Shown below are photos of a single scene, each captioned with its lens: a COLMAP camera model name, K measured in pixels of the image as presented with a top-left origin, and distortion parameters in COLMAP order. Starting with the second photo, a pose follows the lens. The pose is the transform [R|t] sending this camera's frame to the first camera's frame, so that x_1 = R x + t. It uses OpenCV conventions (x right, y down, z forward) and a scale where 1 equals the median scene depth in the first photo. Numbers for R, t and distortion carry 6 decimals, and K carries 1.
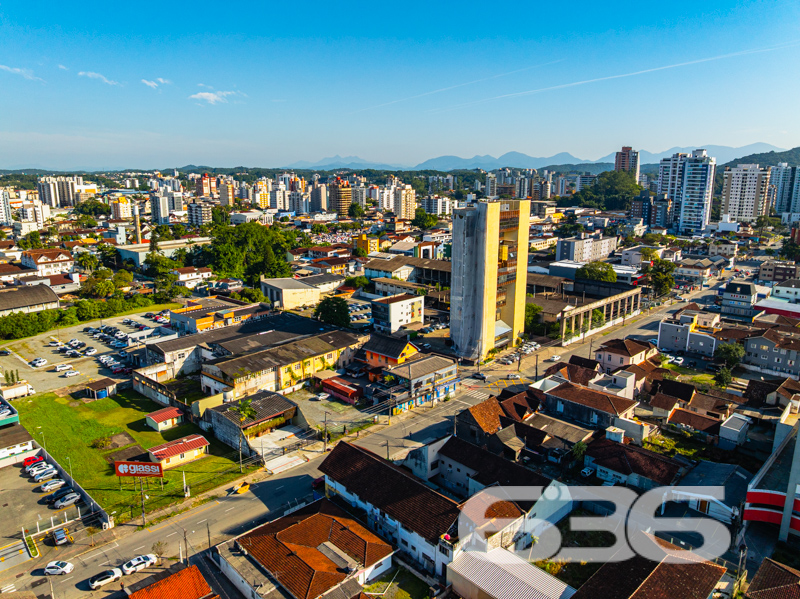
lens RADIAL K [[561.2, 0, 402.7], [0, 561.2, 300.1], [0, 0, 1]] dist [-0.035703, 0.002131]
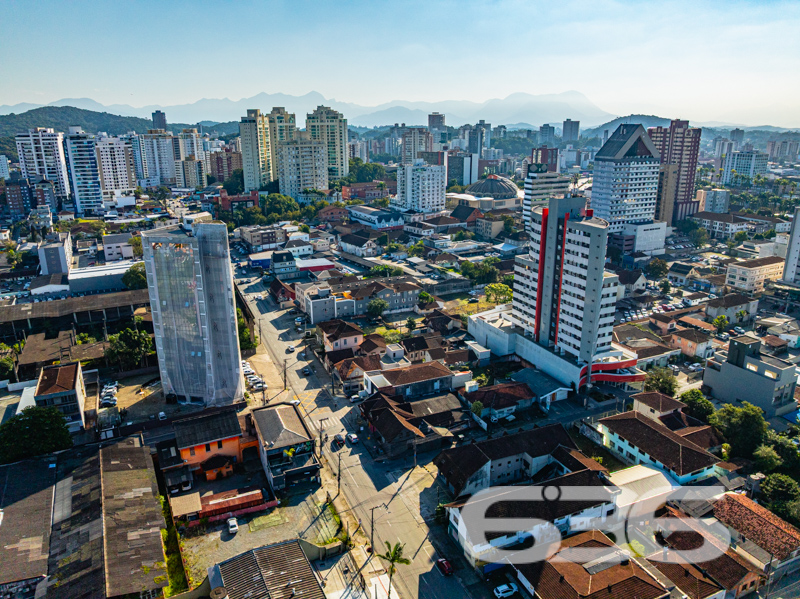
lens RADIAL K [[561.2, 0, 394.2], [0, 561.2, 302.4], [0, 0, 1]] dist [-0.035703, 0.002131]
pose [[0.365241, -0.283742, 0.886617, -0.612948], [0.219962, 0.951752, 0.213974, -0.206059], [-0.904553, 0.116870, 0.410031, 0.479650]]
